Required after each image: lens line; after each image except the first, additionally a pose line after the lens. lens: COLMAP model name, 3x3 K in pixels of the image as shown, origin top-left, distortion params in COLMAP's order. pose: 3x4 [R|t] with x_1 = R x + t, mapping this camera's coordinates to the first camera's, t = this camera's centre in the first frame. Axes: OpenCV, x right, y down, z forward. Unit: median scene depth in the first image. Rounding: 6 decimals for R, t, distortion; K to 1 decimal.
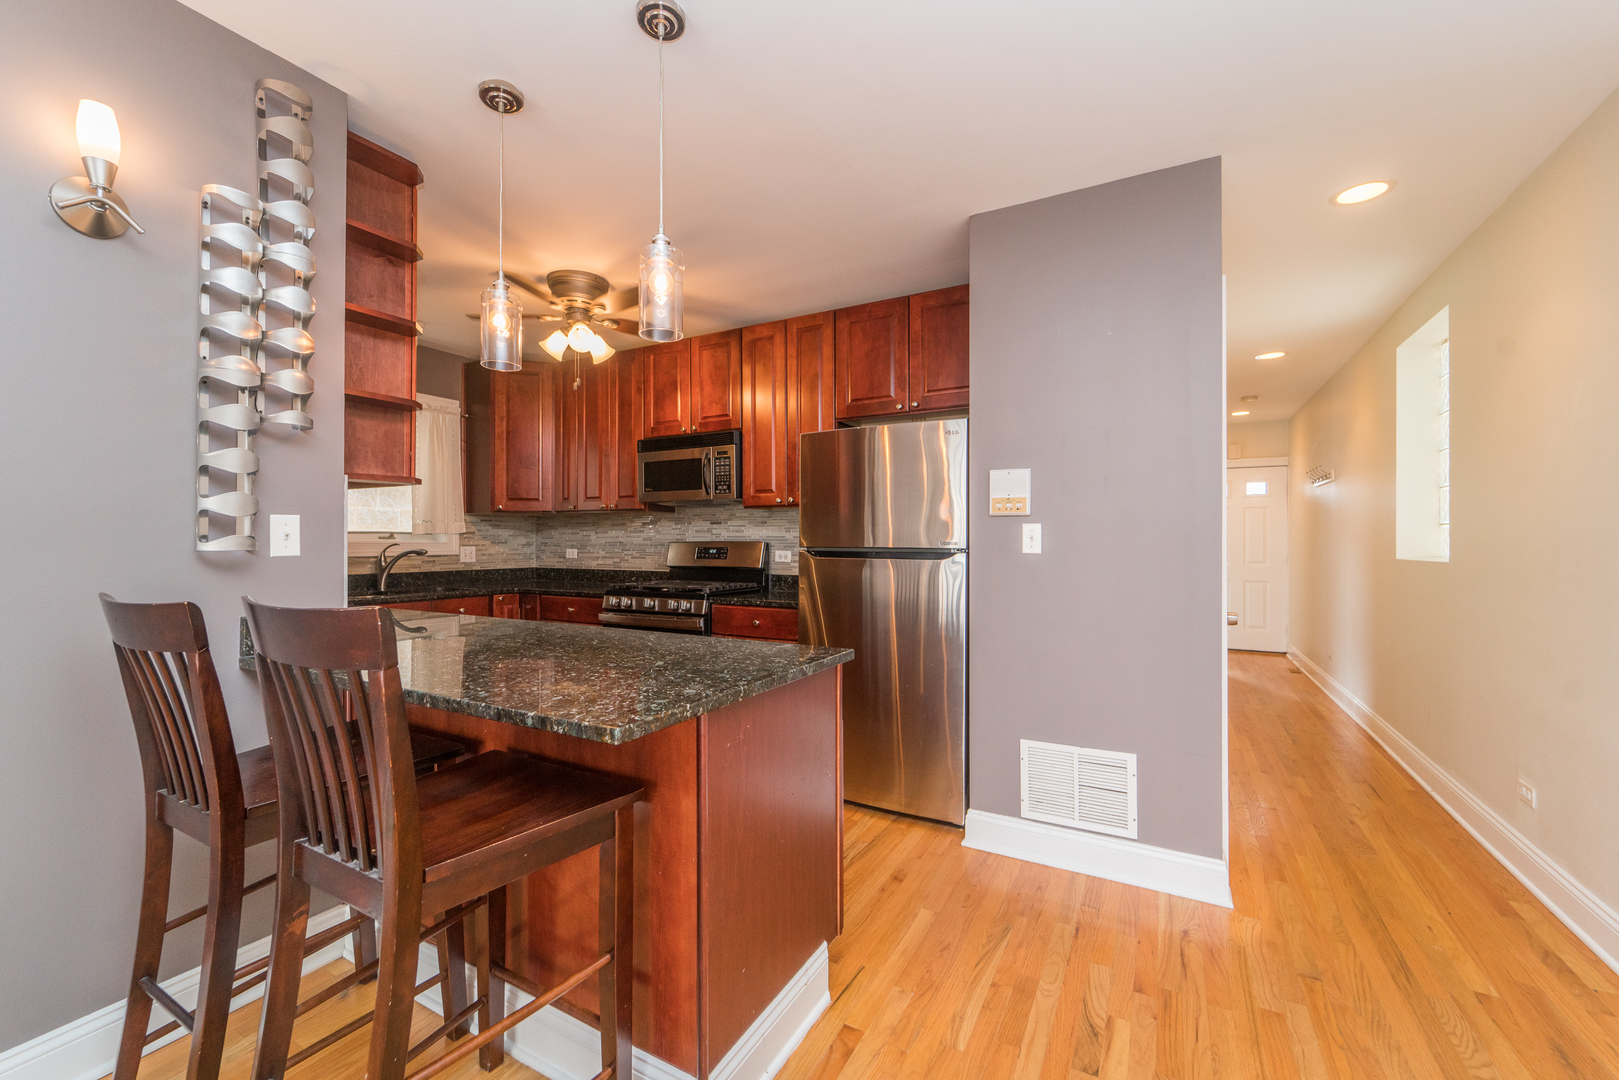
lens RADIAL K [[661.9, 0, 803.6], [0, 661.9, 531.9], [0, 0, 1]] dist [0.001943, 0.000170]
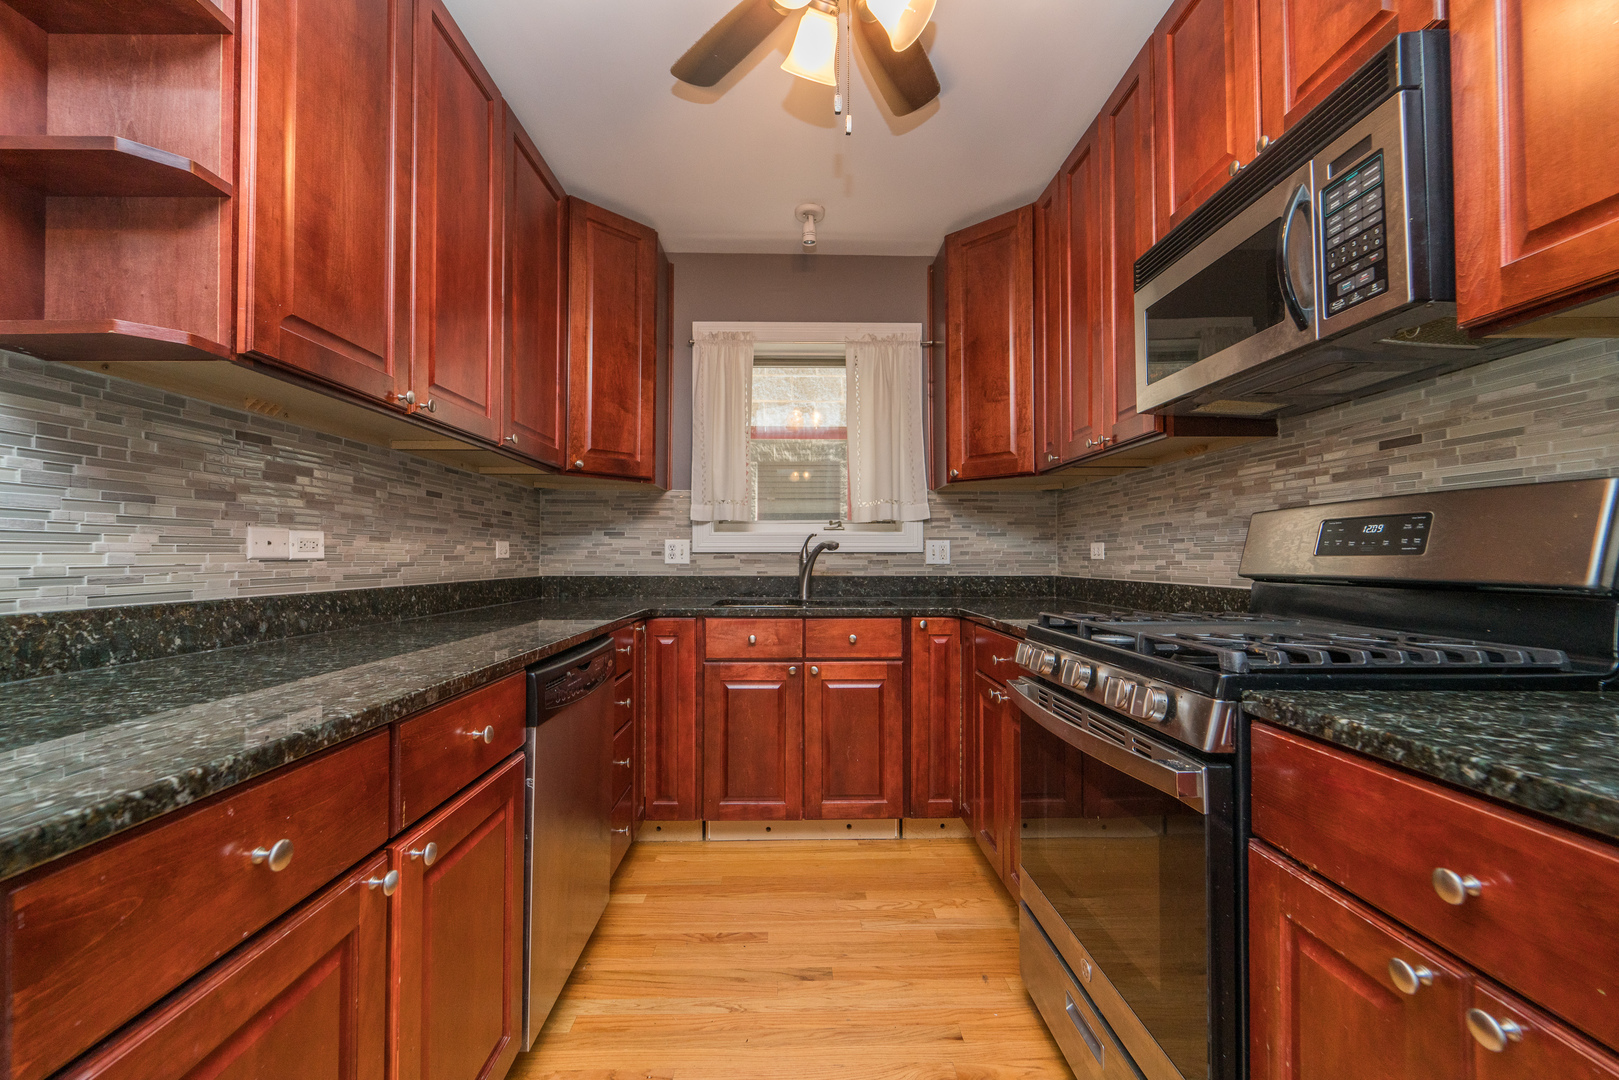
lens RADIAL K [[661.9, 0, 810.8], [0, 661.9, 544.7], [0, 0, 1]] dist [0.001943, 0.000170]
pose [[0.506087, -0.017436, -0.862306, -0.003880], [0.012051, 0.999841, -0.013145, 0.040292], [0.862398, -0.003739, 0.506217, 0.668544]]
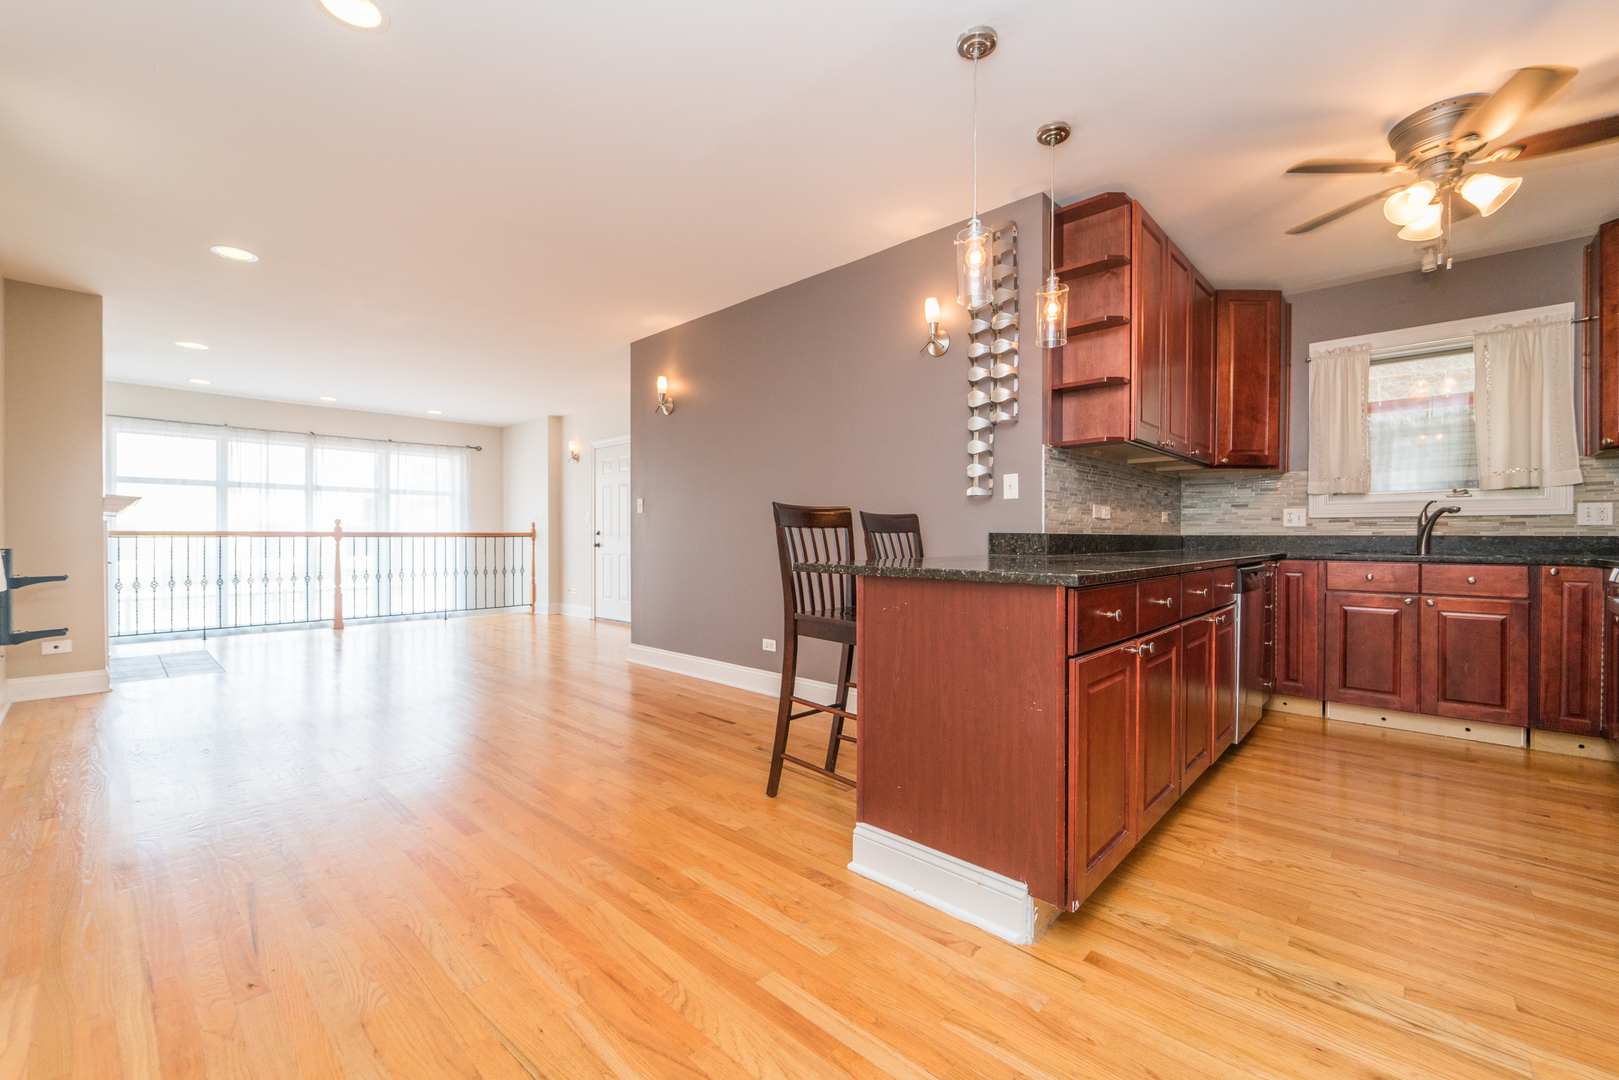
lens RADIAL K [[661.9, 0, 806.5], [0, 661.9, 538.4], [0, 0, 1]] dist [0.001943, 0.000170]
pose [[-0.241790, 0.002847, -0.970324, 0.456355], [0.009554, 0.999954, 0.000554, 0.061767], [0.970282, -0.009137, -0.241806, 0.428006]]
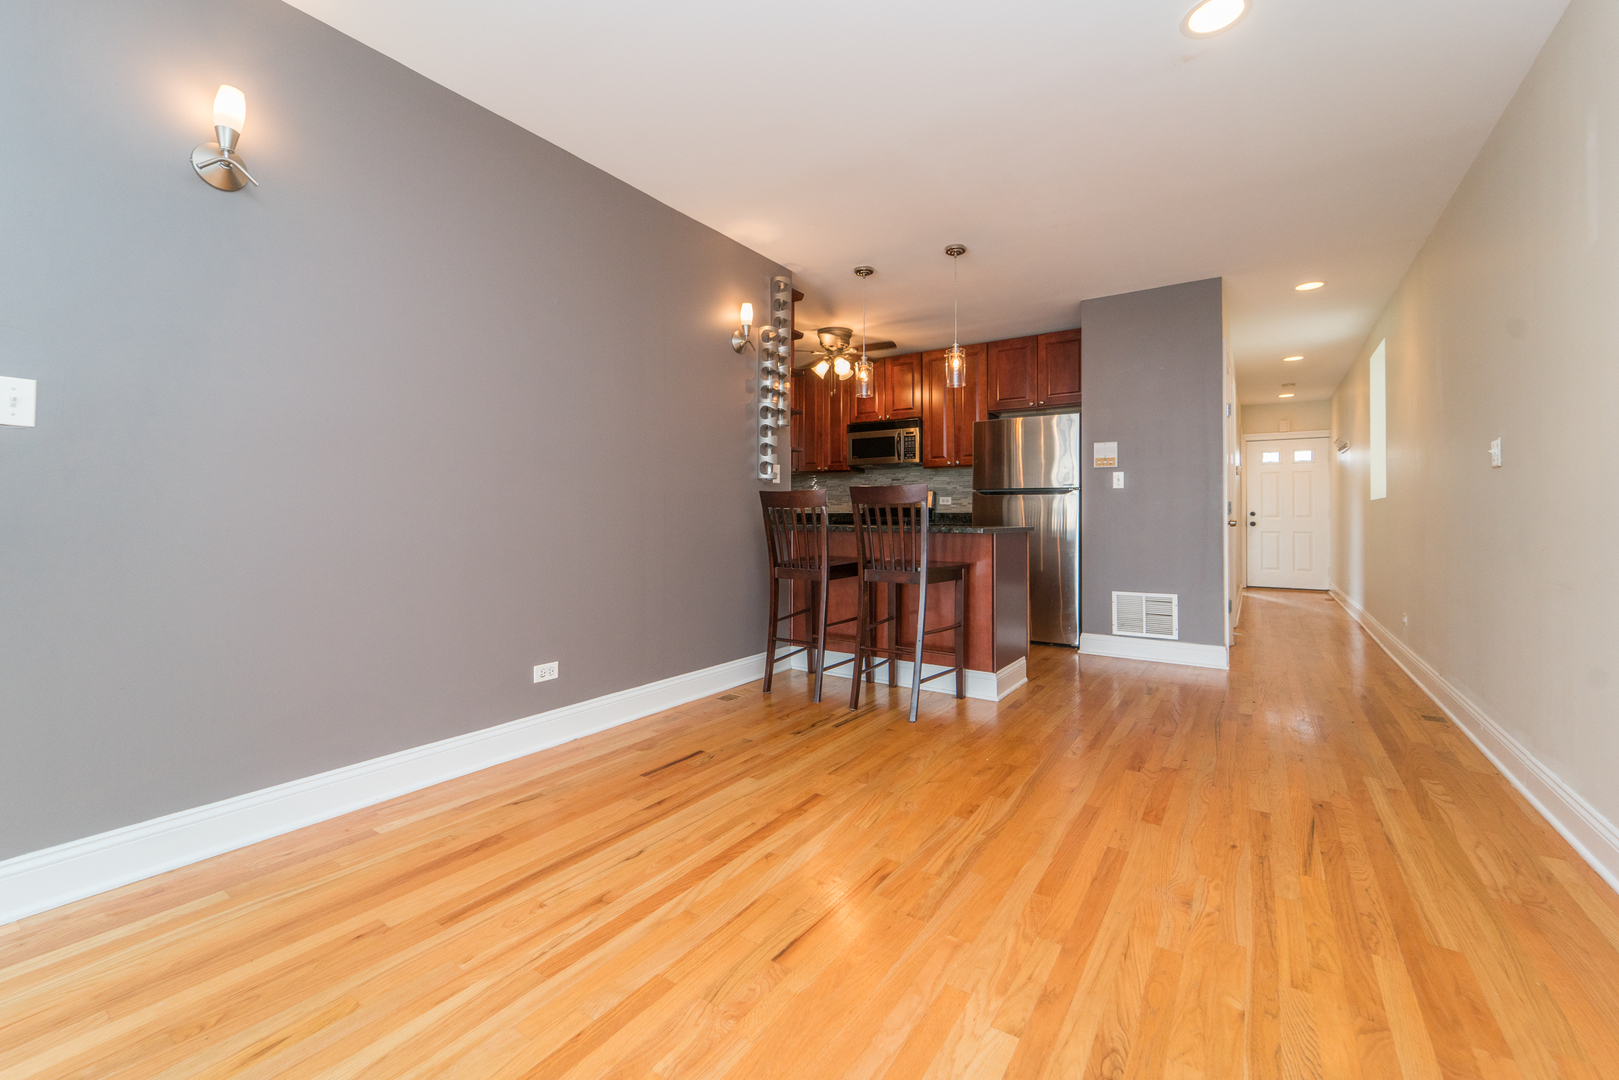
lens RADIAL K [[661.9, 0, 813.6], [0, 661.9, 503.8], [0, 0, 1]] dist [0.001943, 0.000170]
pose [[0.996398, -0.000168, -0.084798, -0.221380], [-0.000155, 0.999993, -0.003802, 0.054556], [0.084798, 0.003802, 0.996391, -0.582910]]
